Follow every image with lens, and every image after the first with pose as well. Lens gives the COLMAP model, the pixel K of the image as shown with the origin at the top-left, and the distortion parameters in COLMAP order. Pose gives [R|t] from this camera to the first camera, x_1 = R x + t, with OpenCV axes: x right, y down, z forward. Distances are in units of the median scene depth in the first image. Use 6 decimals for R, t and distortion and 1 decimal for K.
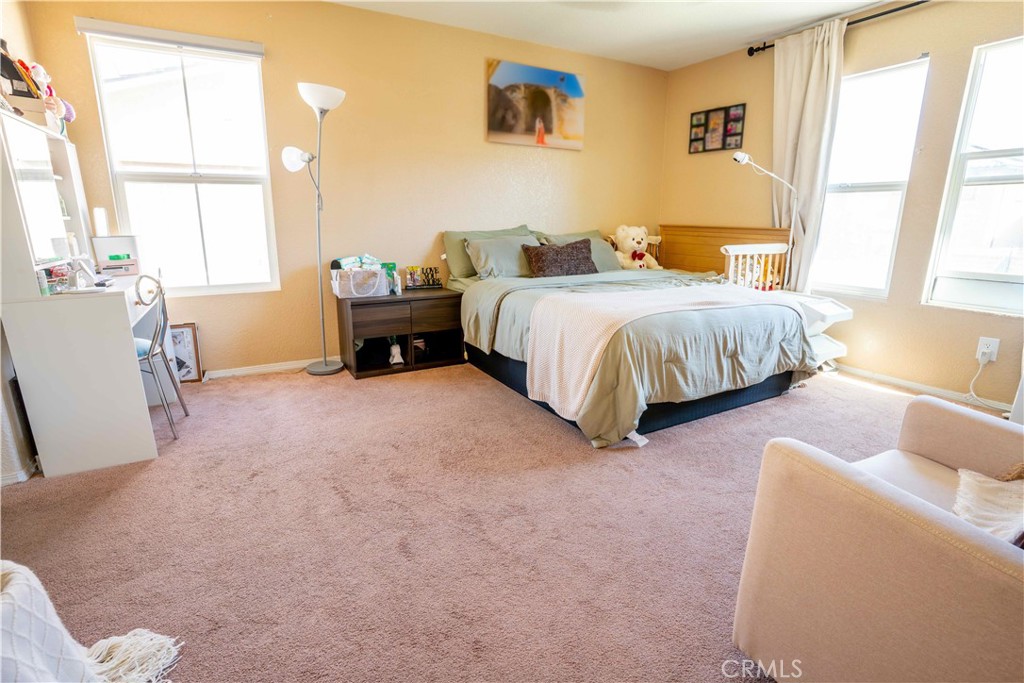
lens RADIAL K [[507.2, 0, 512.0], [0, 507.2, 341.5], [0, 0, 1]] dist [-0.074225, 0.034547]
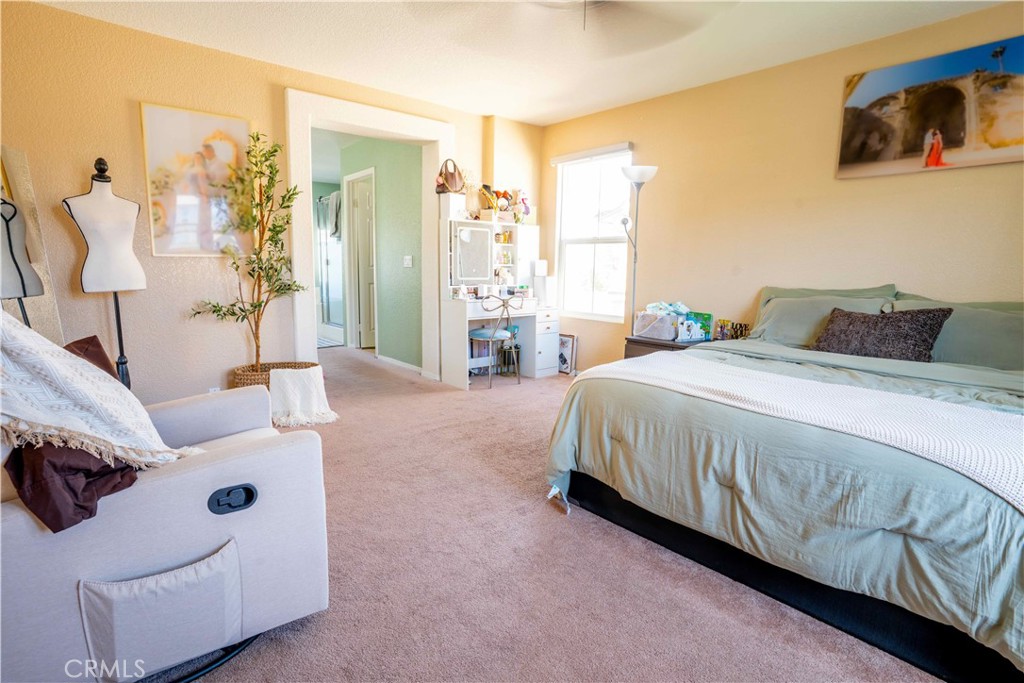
lens RADIAL K [[505.7, 0, 512.6], [0, 505.7, 328.3], [0, 0, 1]] dist [-0.000686, 0.015084]
pose [[0.222410, 0.122107, -0.967276, 0.648098], [-0.250321, 0.966019, 0.064391, -0.090534], [0.942270, 0.227809, 0.245418, 0.365444]]
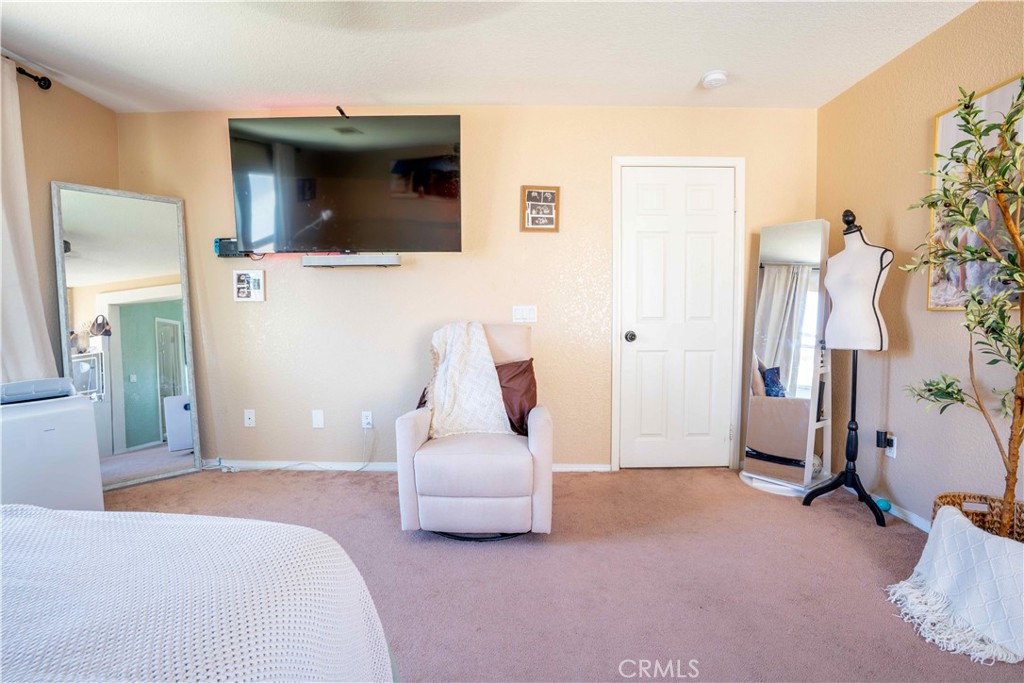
lens RADIAL K [[507.2, 0, 512.0], [0, 507.2, 341.5], [0, 0, 1]] dist [-0.074225, 0.034547]
pose [[-0.873274, -0.029666, 0.486326, -0.101487], [0.113249, 0.958449, 0.261821, -0.181200], [-0.473886, 0.283718, -0.833628, 0.740358]]
